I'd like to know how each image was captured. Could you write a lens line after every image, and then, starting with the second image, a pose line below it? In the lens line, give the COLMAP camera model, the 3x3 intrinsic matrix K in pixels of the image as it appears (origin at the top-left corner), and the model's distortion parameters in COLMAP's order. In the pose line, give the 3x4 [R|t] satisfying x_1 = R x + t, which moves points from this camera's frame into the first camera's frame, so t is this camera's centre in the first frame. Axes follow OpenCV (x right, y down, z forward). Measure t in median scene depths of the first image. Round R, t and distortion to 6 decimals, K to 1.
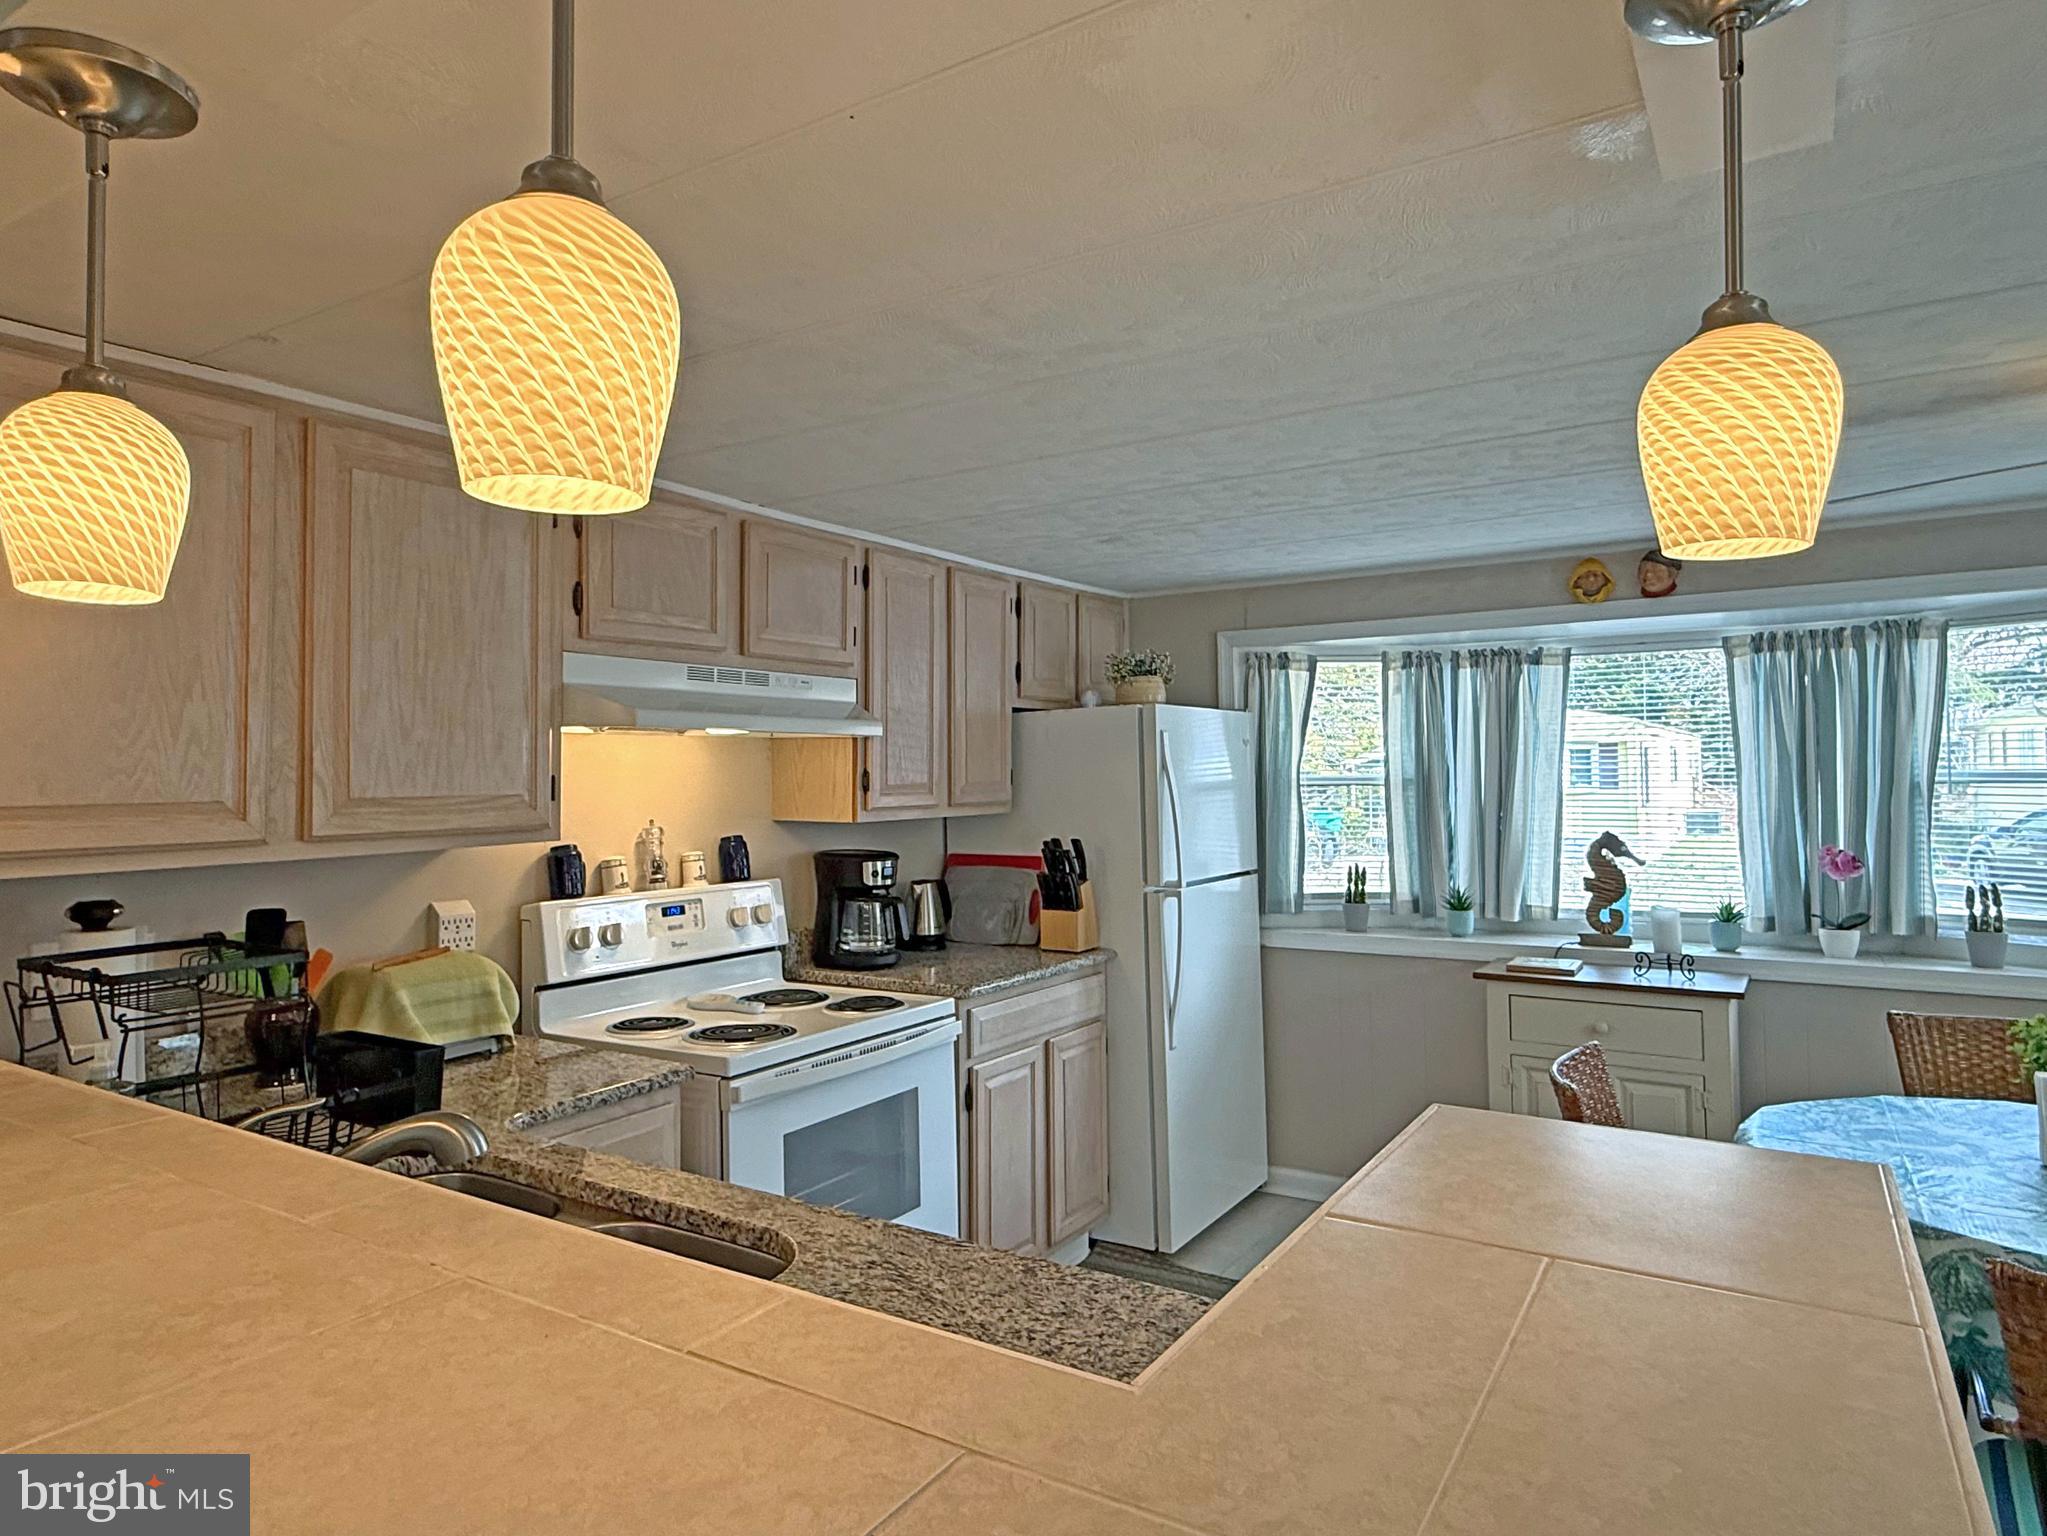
lens RADIAL K [[1202.8, 0, 1027.3], [0, 1202.8, 759.2], [0, 0, 1]] dist [-0.012813, 0.000745]
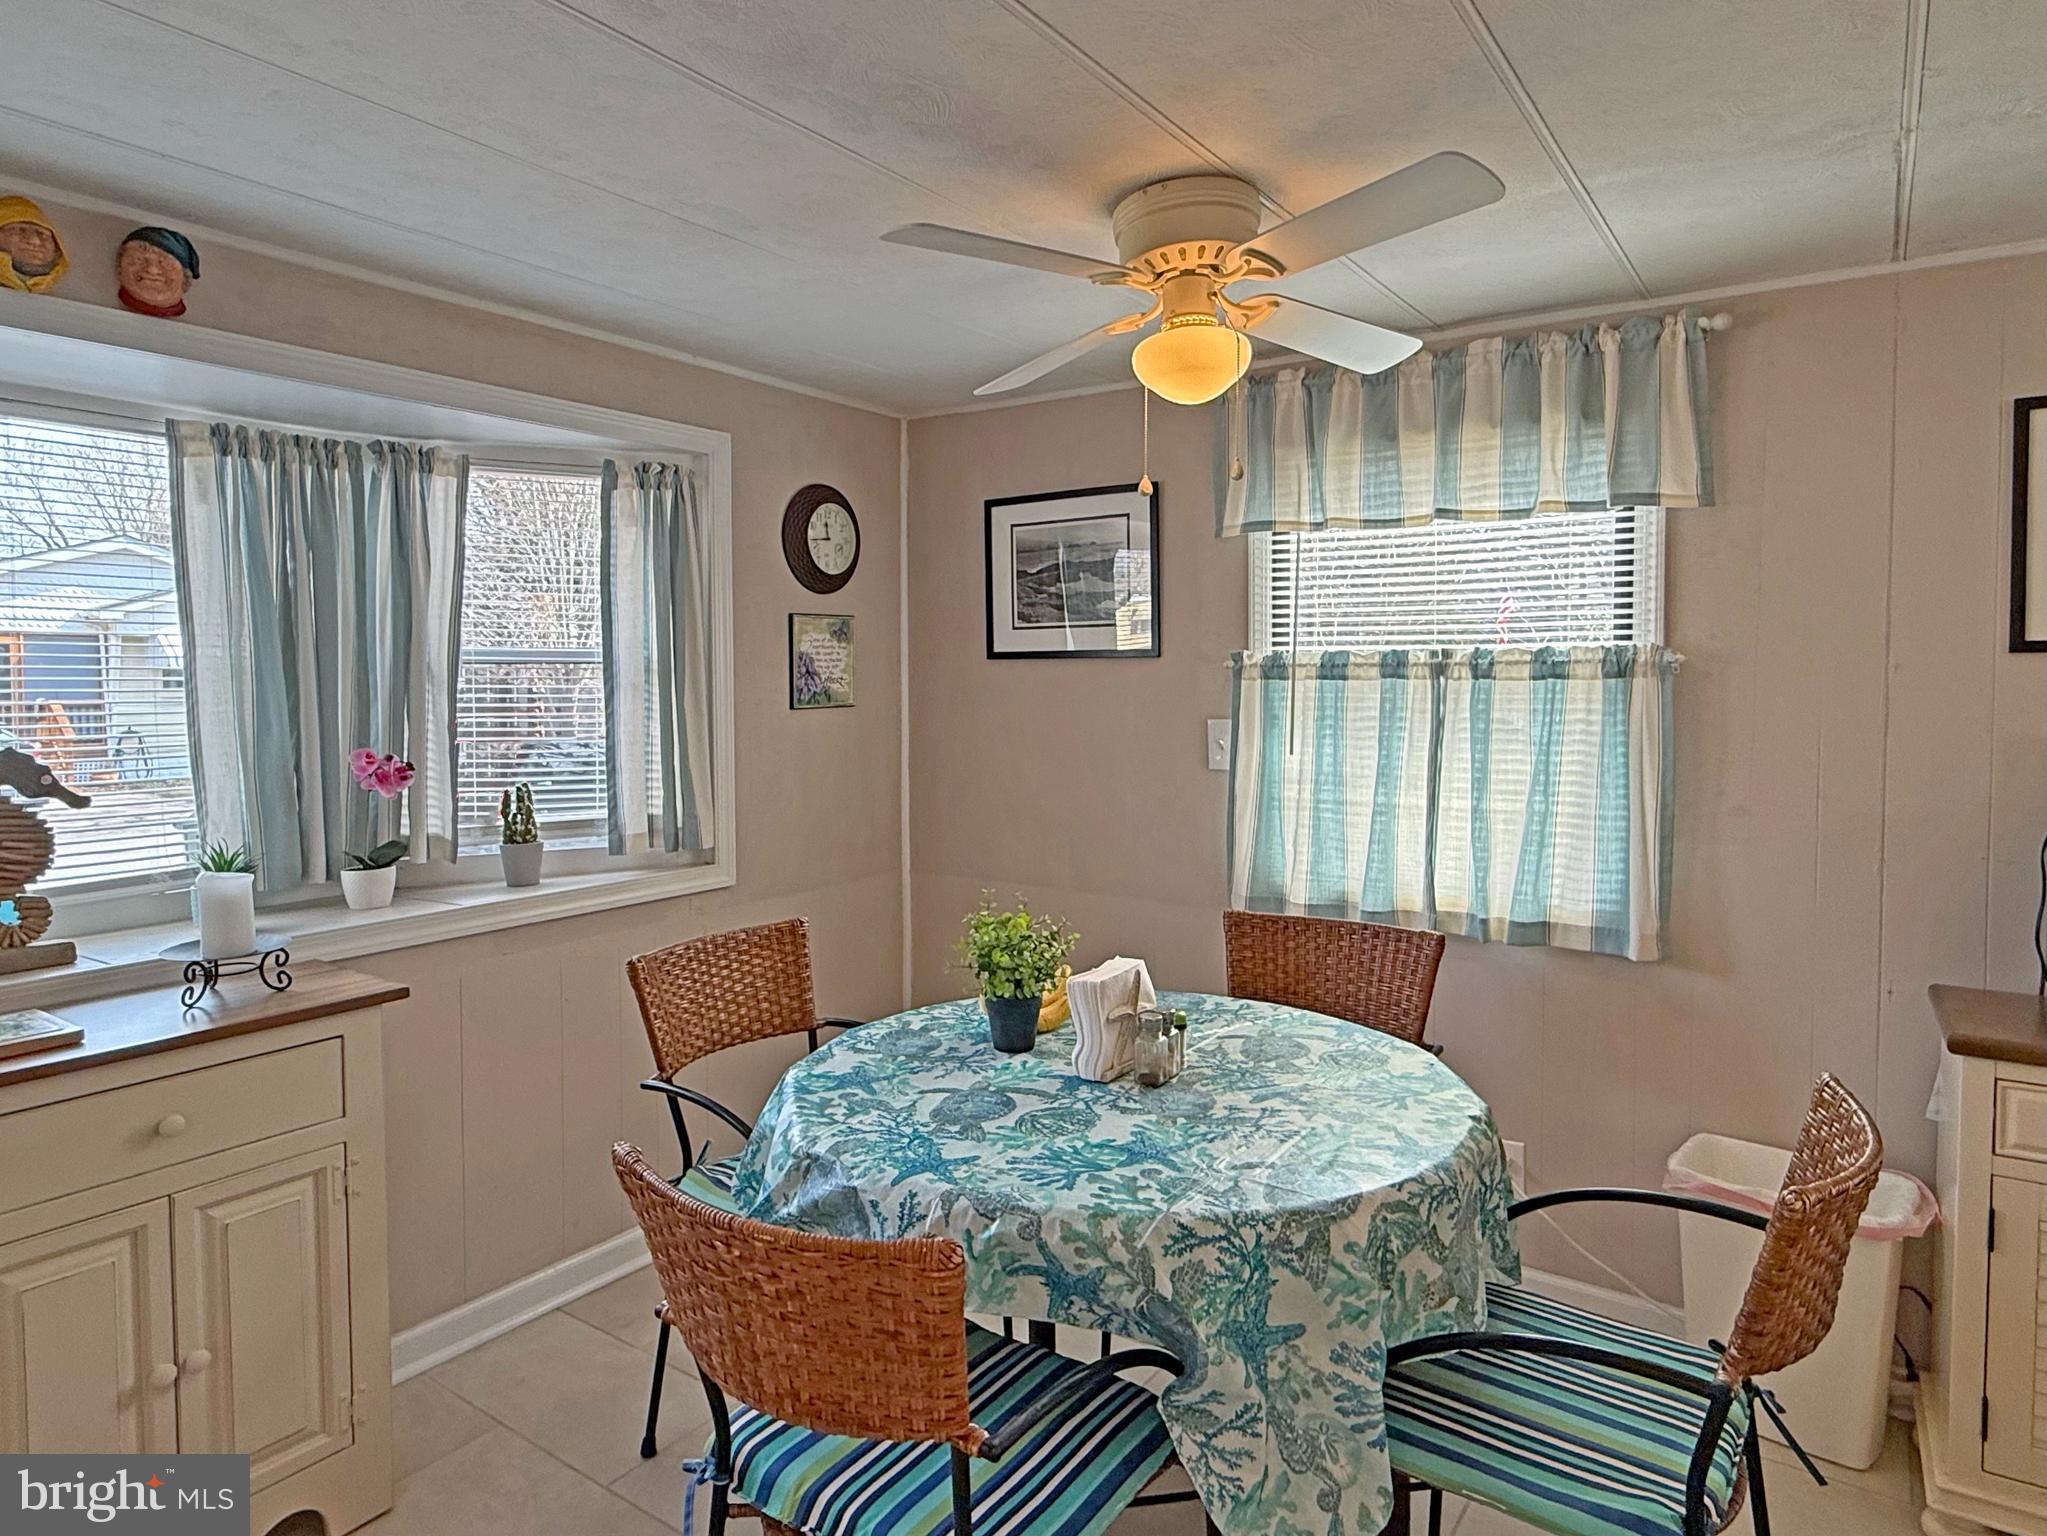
lens RADIAL K [[1202.8, 0, 1007.3], [0, 1202.8, 732.5], [0, 0, 1]] dist [-0.012813, 0.000745]
pose [[0.037706, -0.041469, 0.998428, -0.011818], [-0.013177, 0.999031, 0.041991, 0.026464], [-0.999202, -0.014740, 0.037123, 0.578640]]
